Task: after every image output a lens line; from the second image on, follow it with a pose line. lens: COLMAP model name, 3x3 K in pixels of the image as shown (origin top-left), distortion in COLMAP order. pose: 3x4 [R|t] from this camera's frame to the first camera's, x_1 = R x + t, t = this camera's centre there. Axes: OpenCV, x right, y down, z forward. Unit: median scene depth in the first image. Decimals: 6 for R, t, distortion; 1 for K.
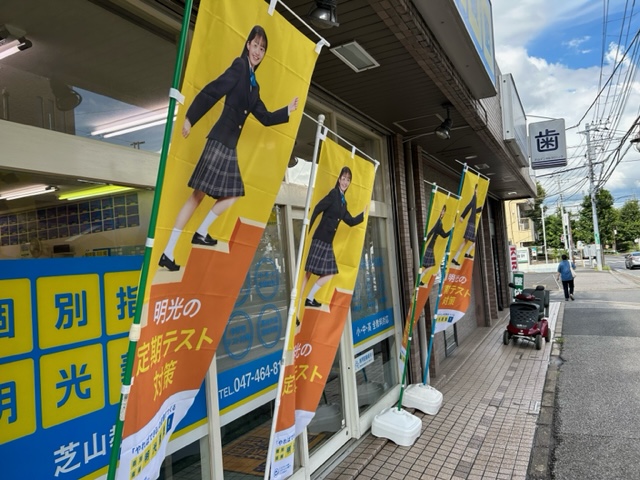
lens RADIAL K [[484.7, 0, 322.0], [0, 484.7, 234.7], [0, 0, 1]] dist [0.009345, -0.016435]
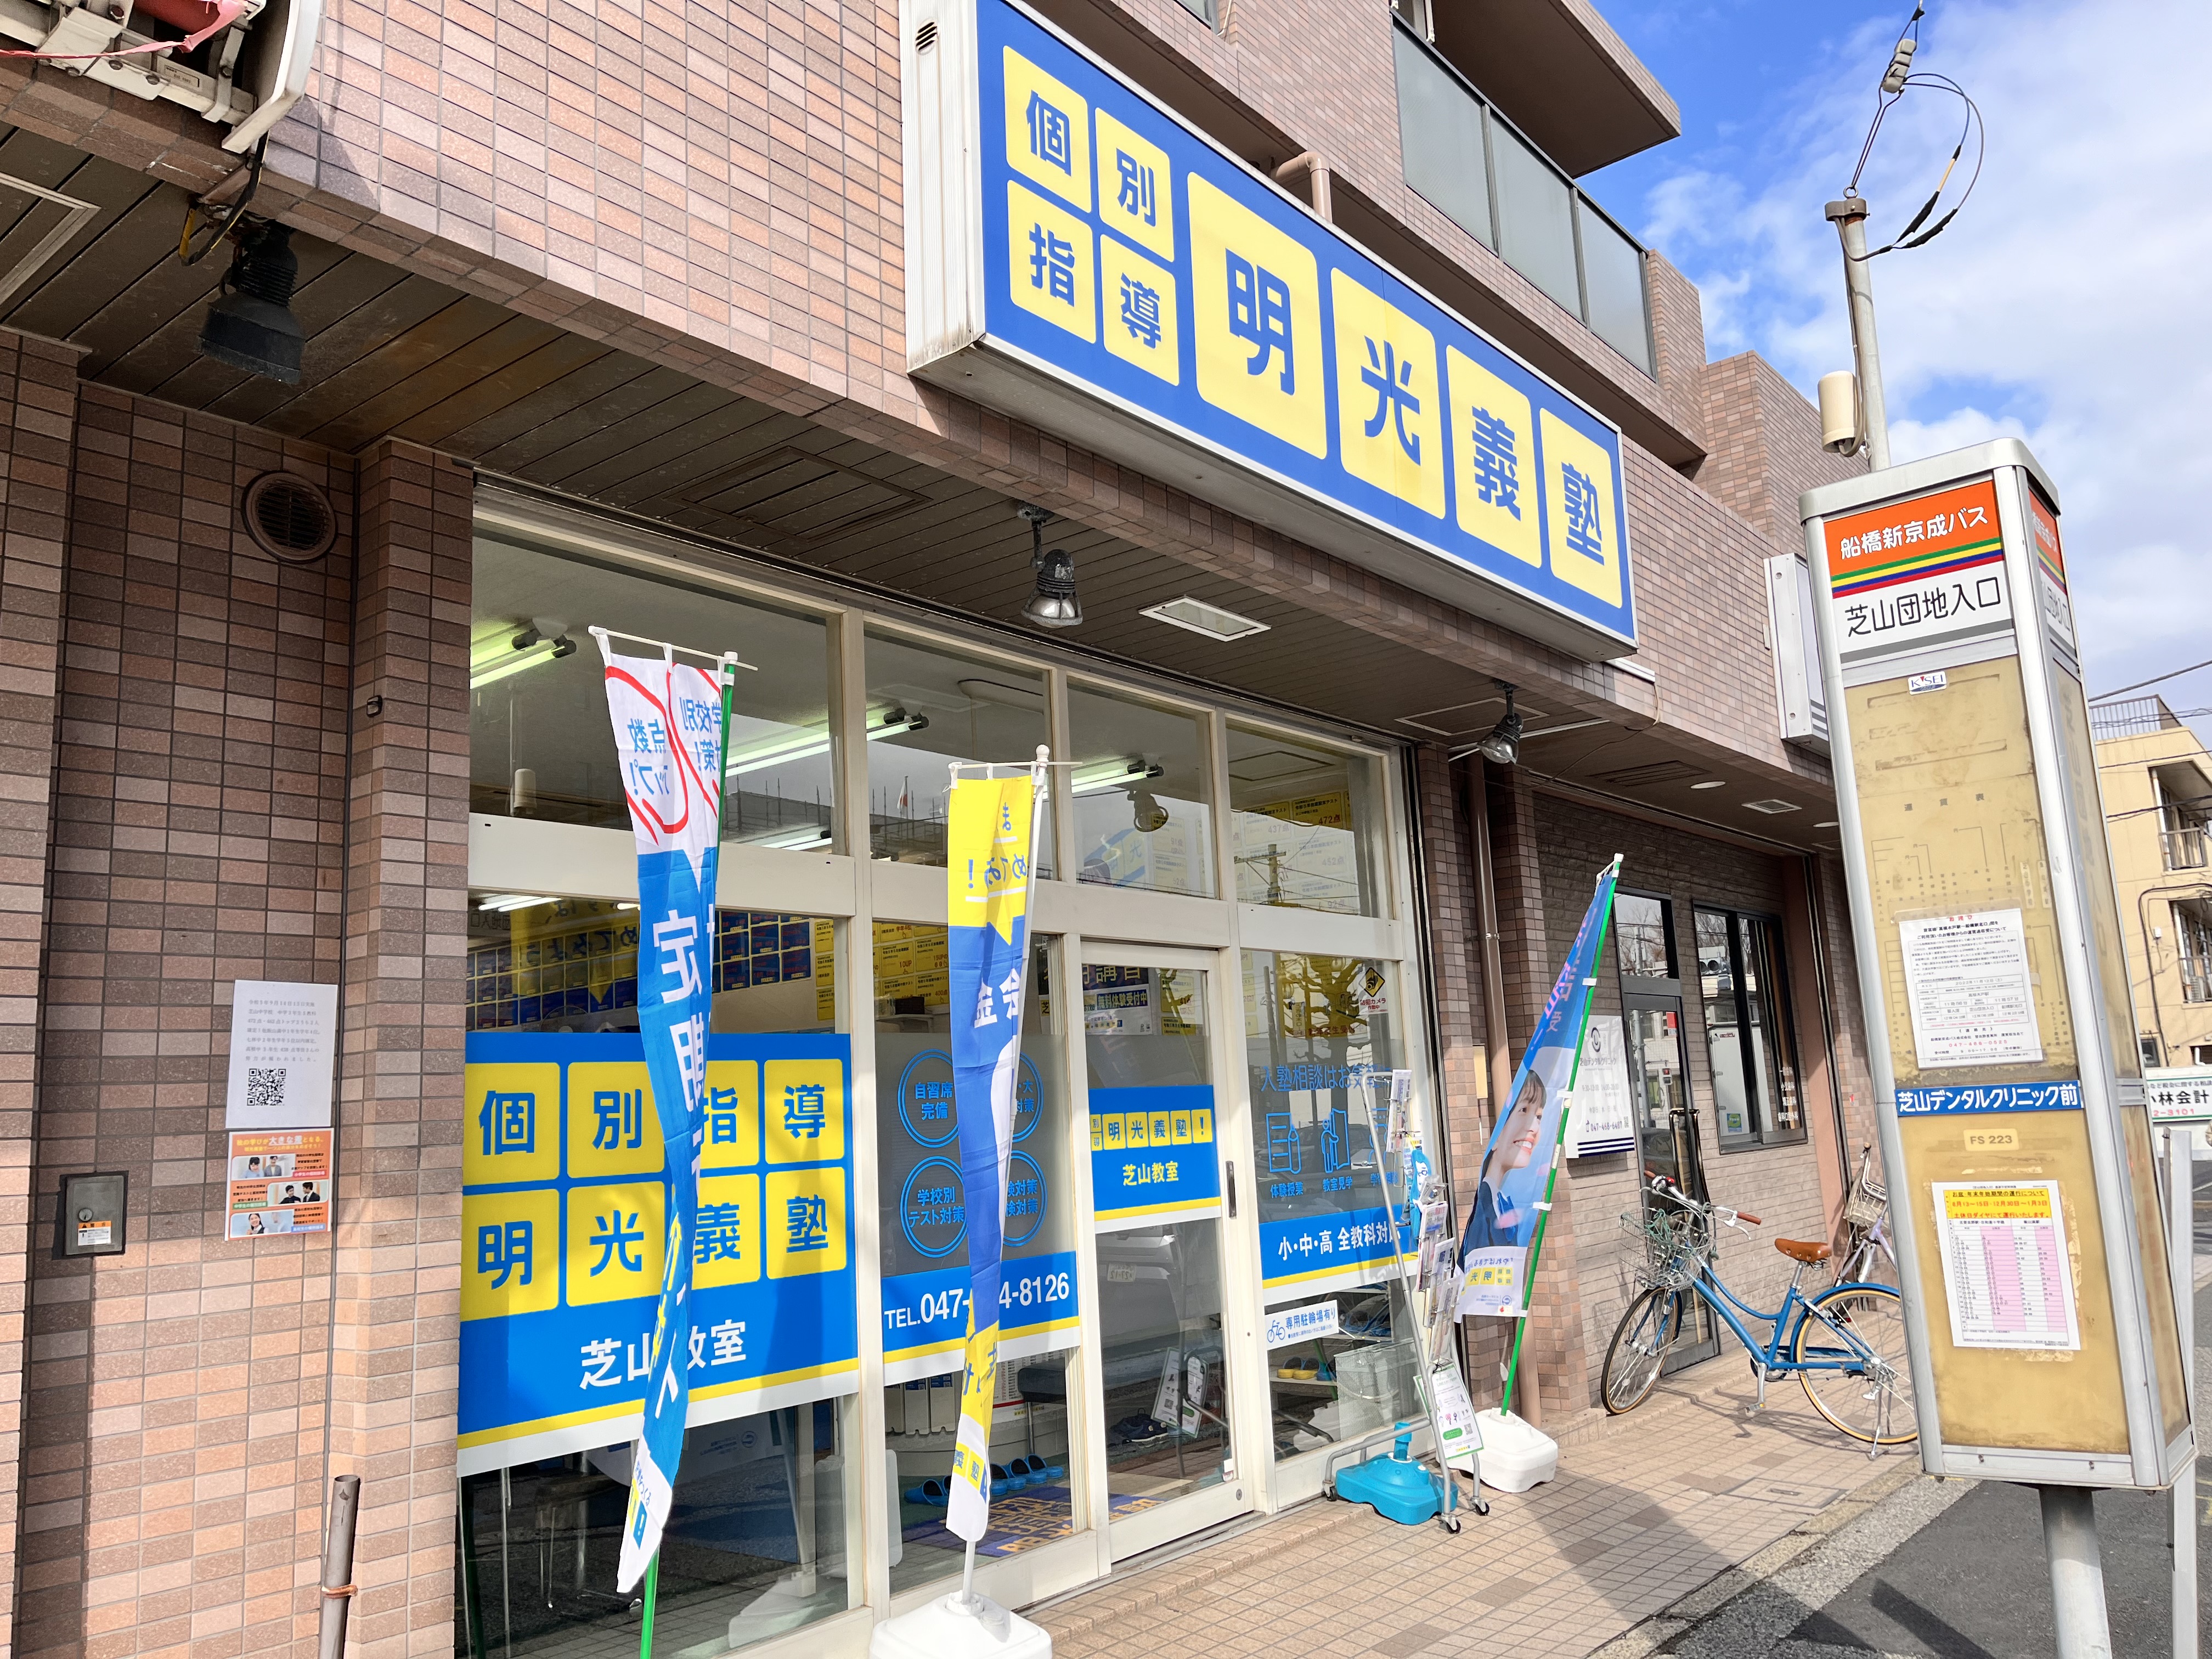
lens RADIAL K [[1695.3, 0, 1100.0], [0, 1695.3, 836.5], [0, 0, 1]] dist [0.000198, 0.001178]
pose [[0.975206, -0.012620, -0.220941, 0.544662], [-0.009841, 0.994912, -0.100264, 0.009880], [0.221082, 0.099952, 0.970120, -0.958473]]
